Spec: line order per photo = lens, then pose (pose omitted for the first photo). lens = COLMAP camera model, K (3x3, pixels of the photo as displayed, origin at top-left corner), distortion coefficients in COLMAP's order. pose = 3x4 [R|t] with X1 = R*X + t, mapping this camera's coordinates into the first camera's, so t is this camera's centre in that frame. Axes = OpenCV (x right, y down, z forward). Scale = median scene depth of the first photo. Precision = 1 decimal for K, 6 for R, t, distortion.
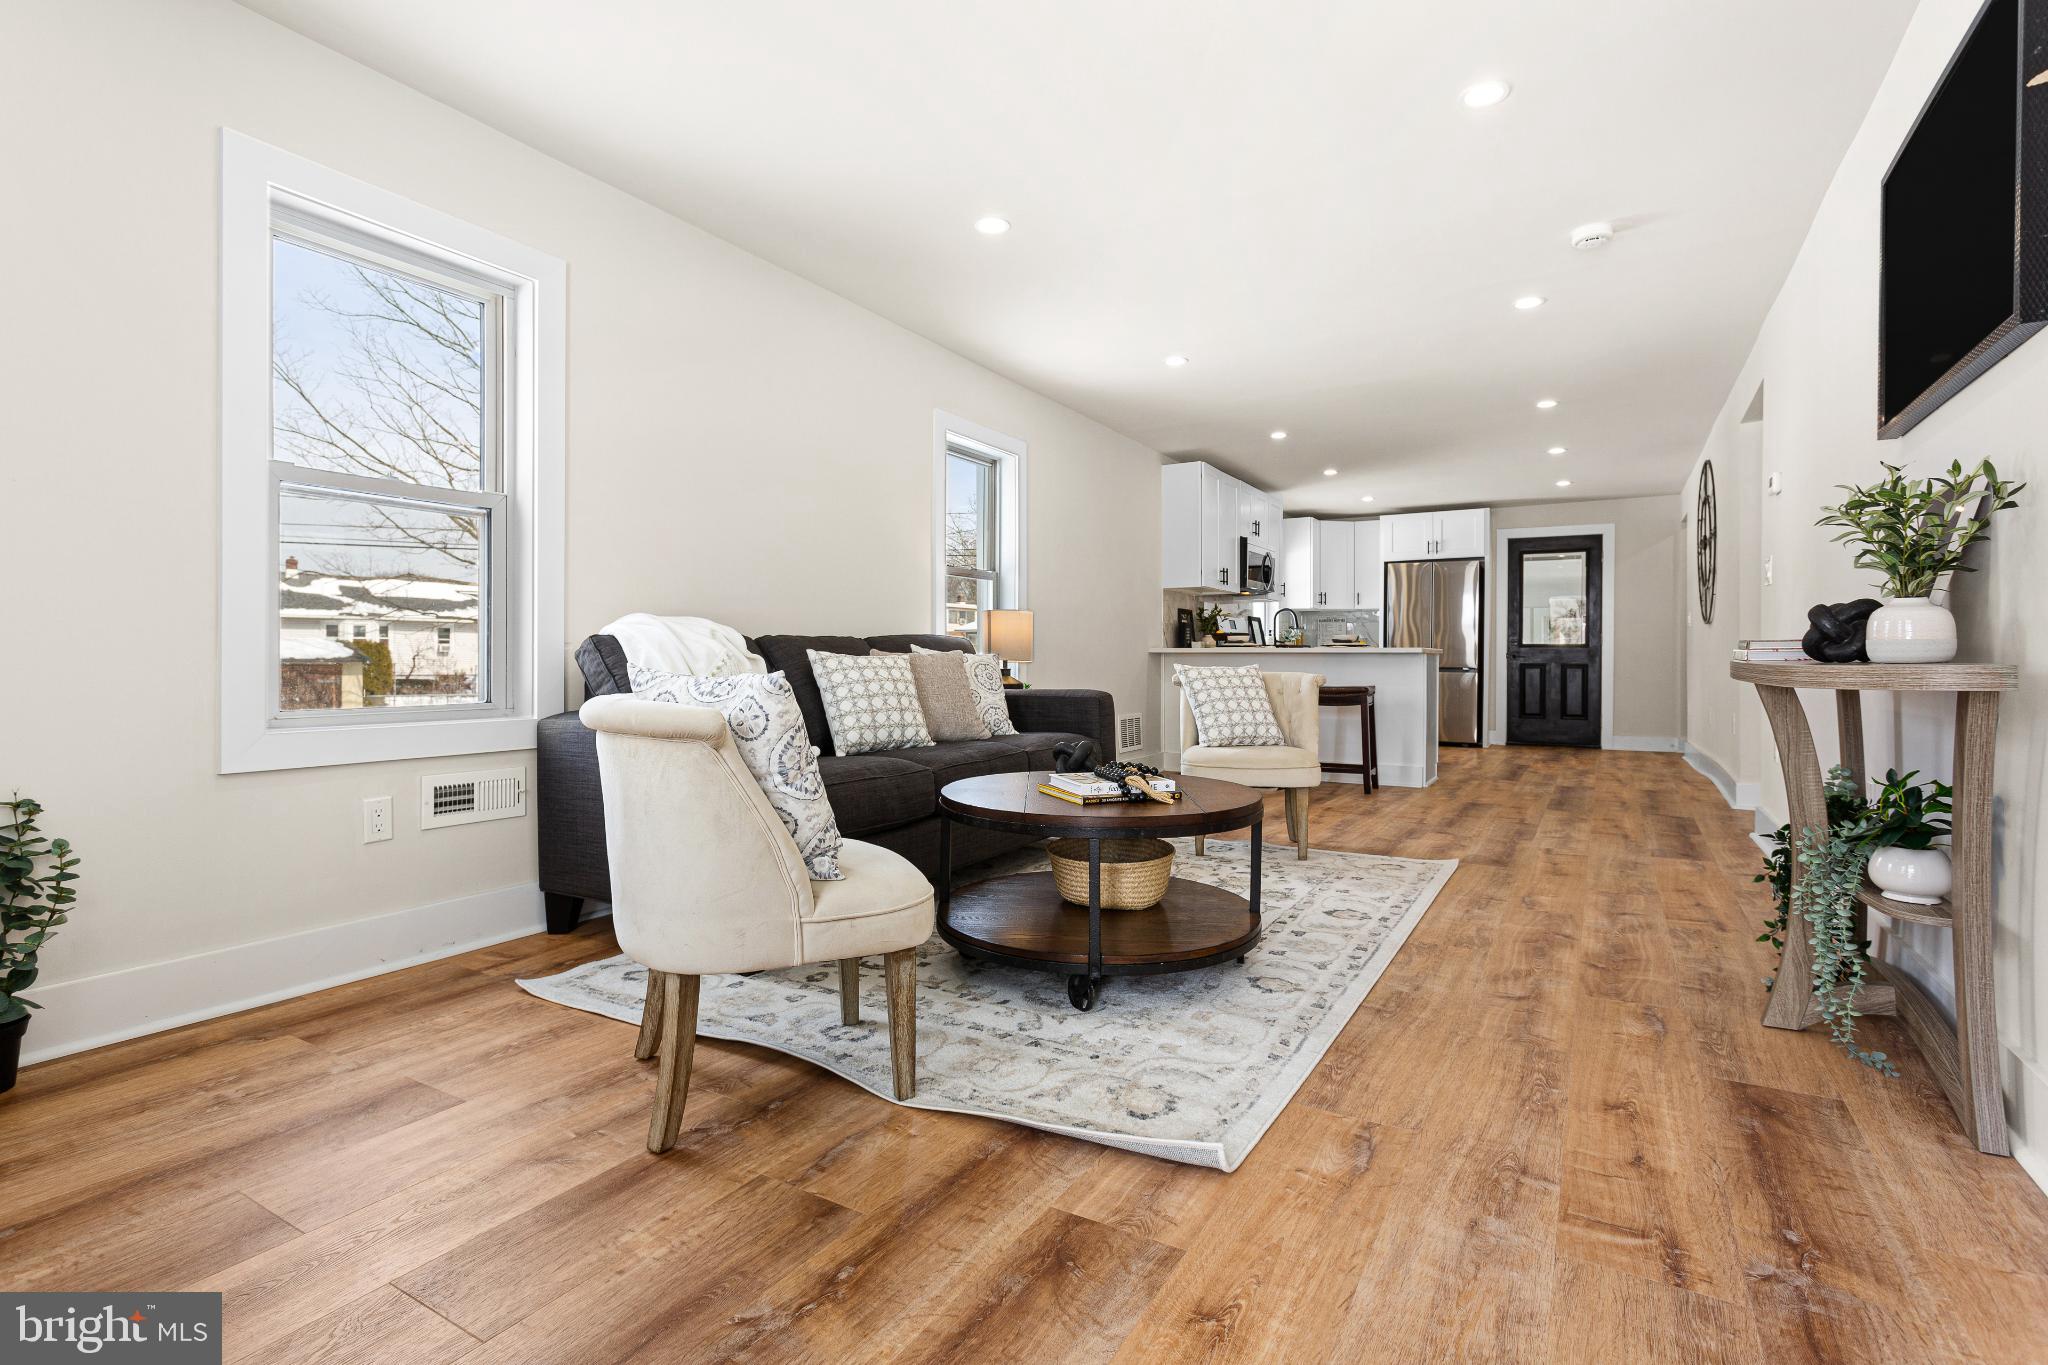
lens RADIAL K [[987.5, 0, 1025.5], [0, 987.5, 658.4], [0, 0, 1]] dist [0.012258, -0.001231]
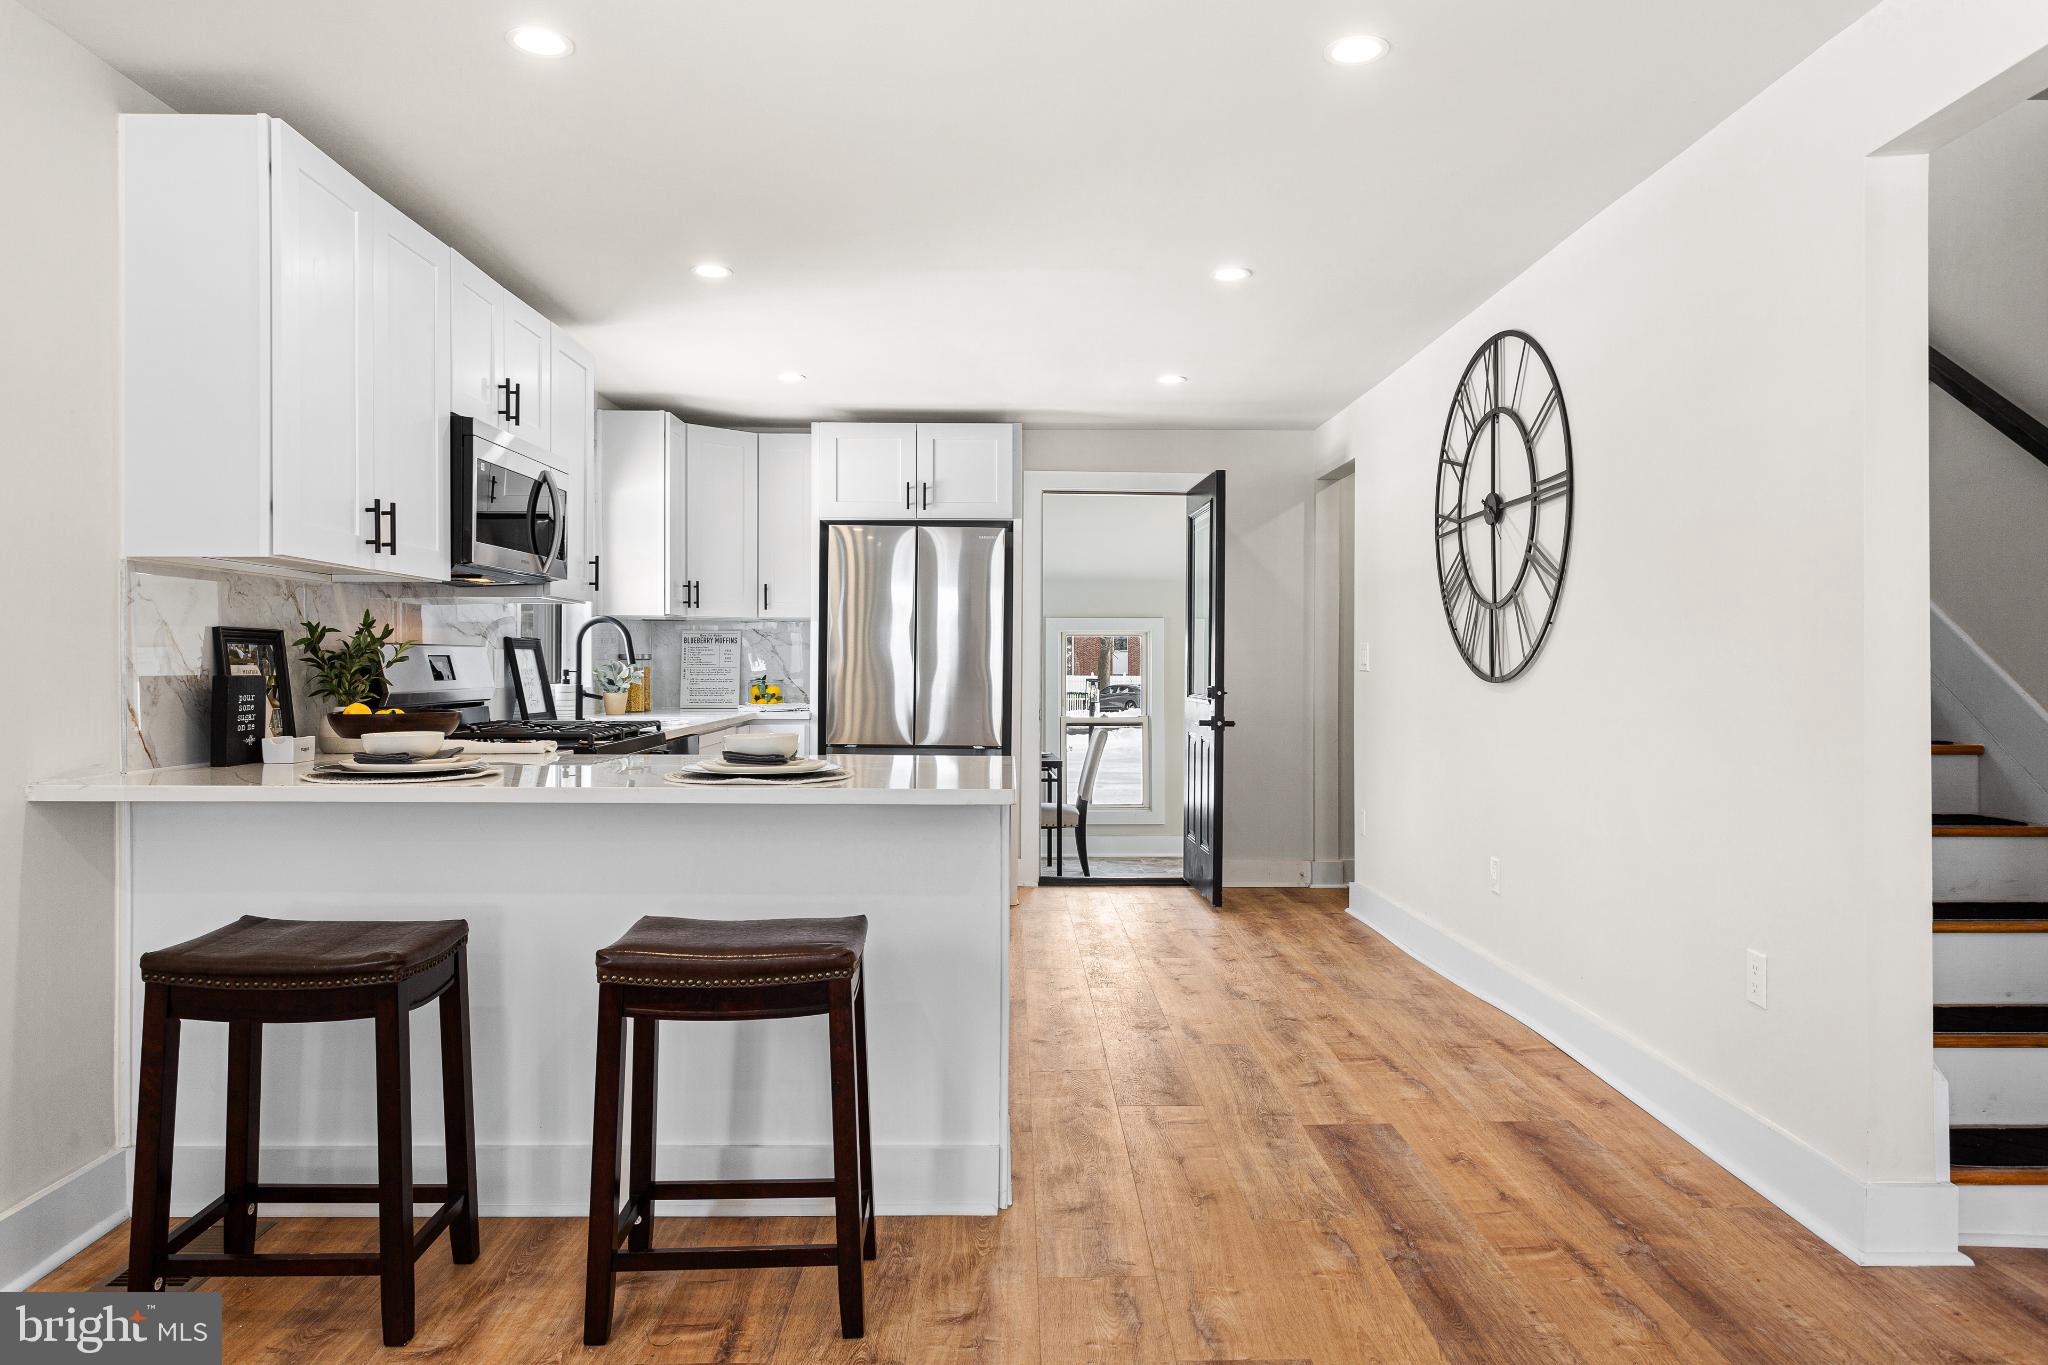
lens RADIAL K [[1327.5, 0, 1031.2], [0, 1327.5, 671.8], [0, 0, 1]] dist [-0.002558, 0.001662]
pose [[0.855348, -0.004251, 0.518037, 0.129460], [-0.000667, 0.999956, 0.009308, -0.033631], [-0.518054, -0.008307, 0.855308, 0.433981]]
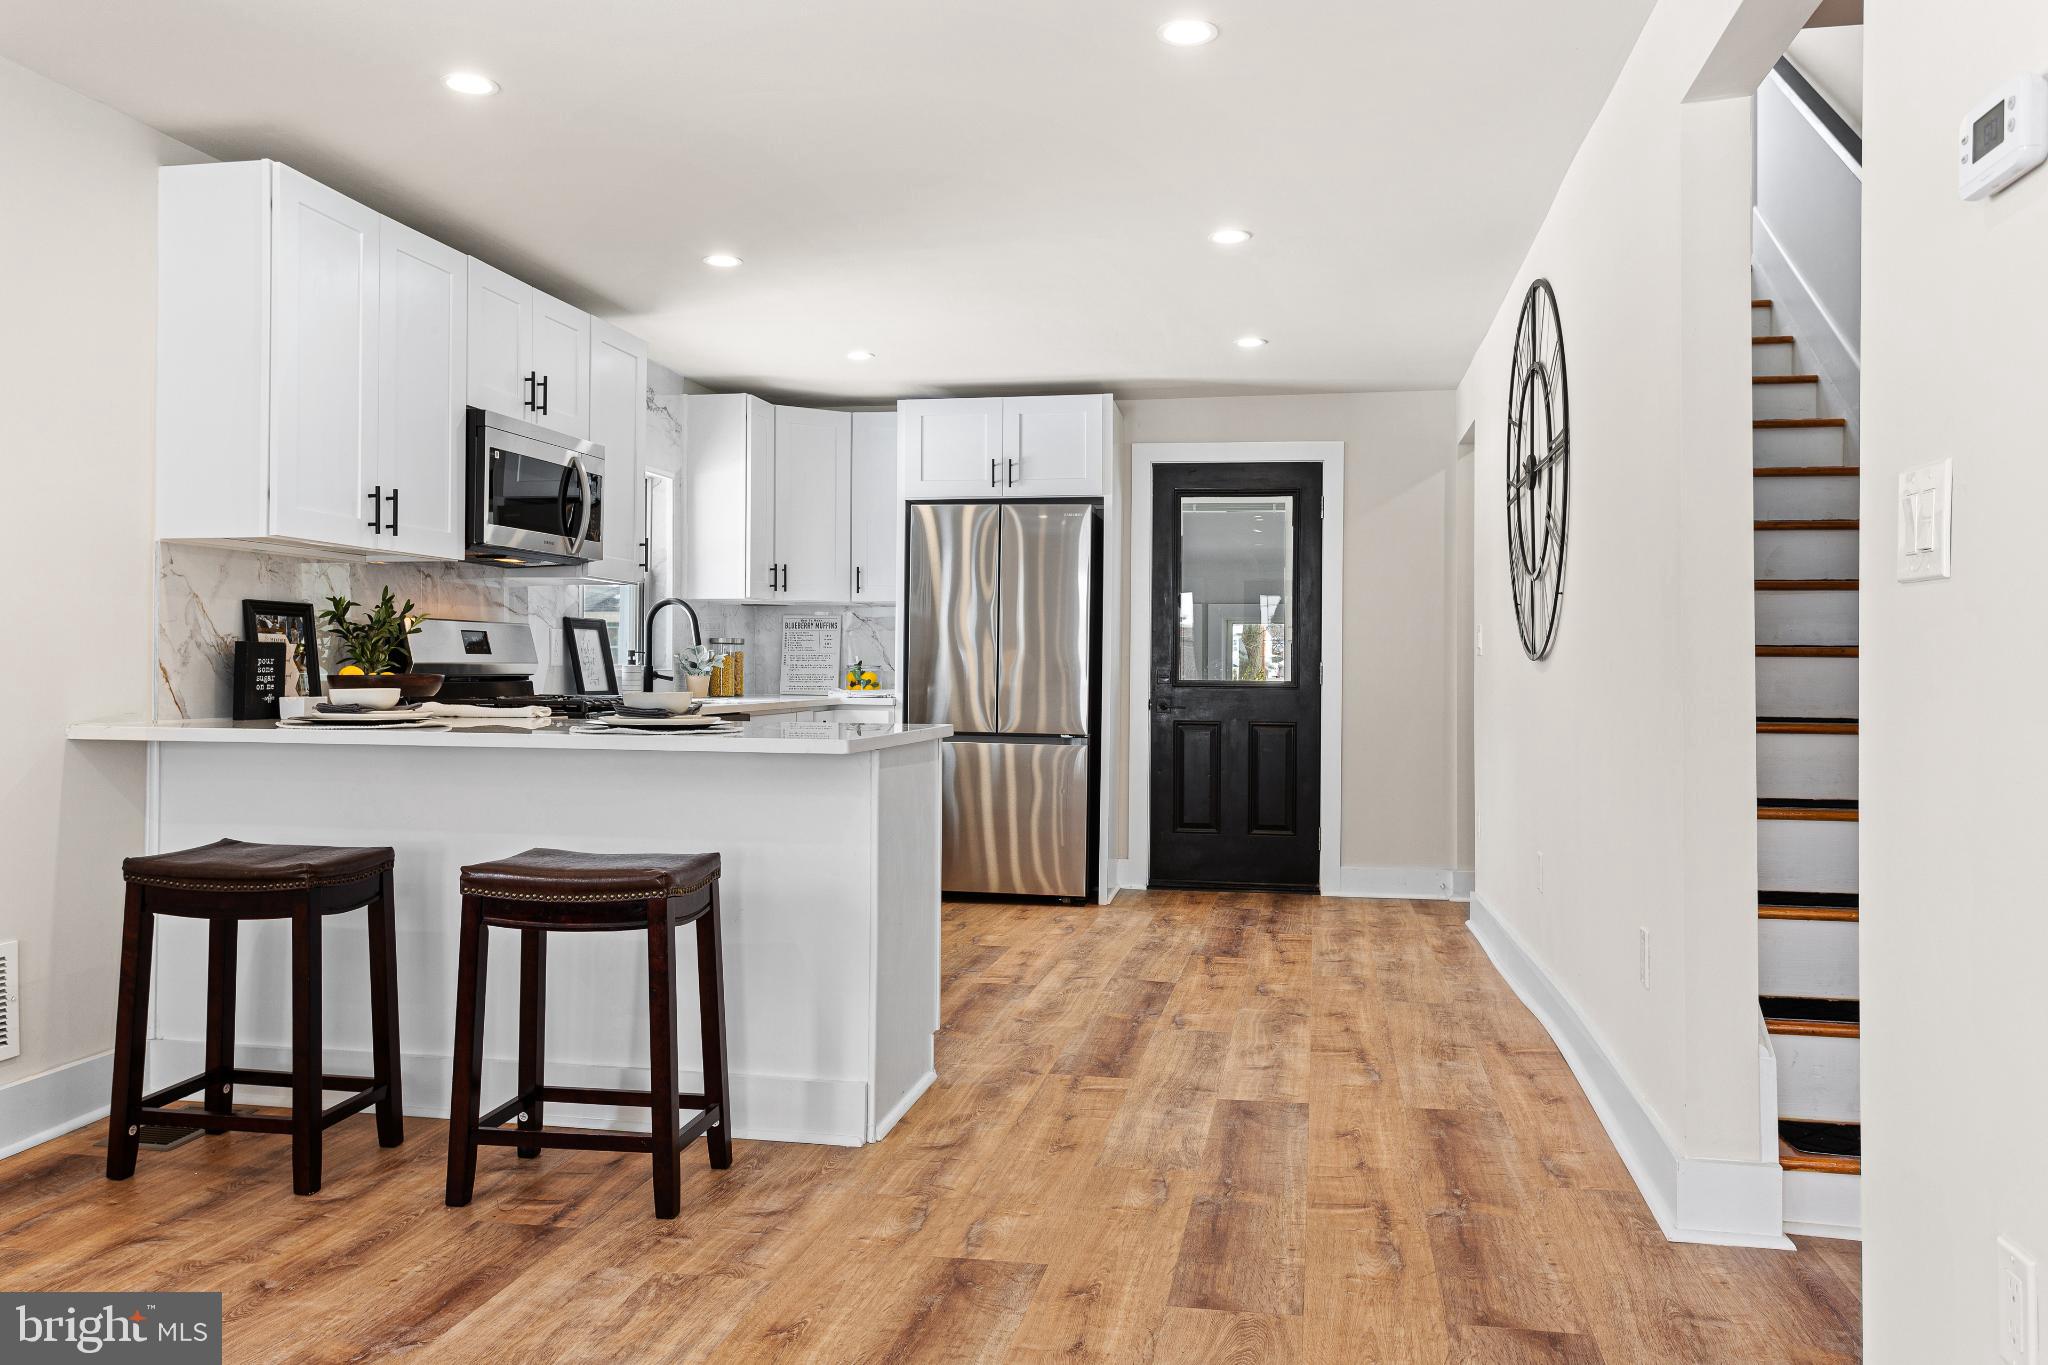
lens RADIAL K [[1538.4, 0, 1027.2], [0, 1538.4, 646.7], [0, 0, 1]] dist [-0.001705, 0.004352]
pose [[0.942331, 0.006502, 0.334618, 0.190191], [-0.003269, 0.999942, -0.010224, -0.024412], [-0.334666, 0.008541, 0.942298, 0.332810]]
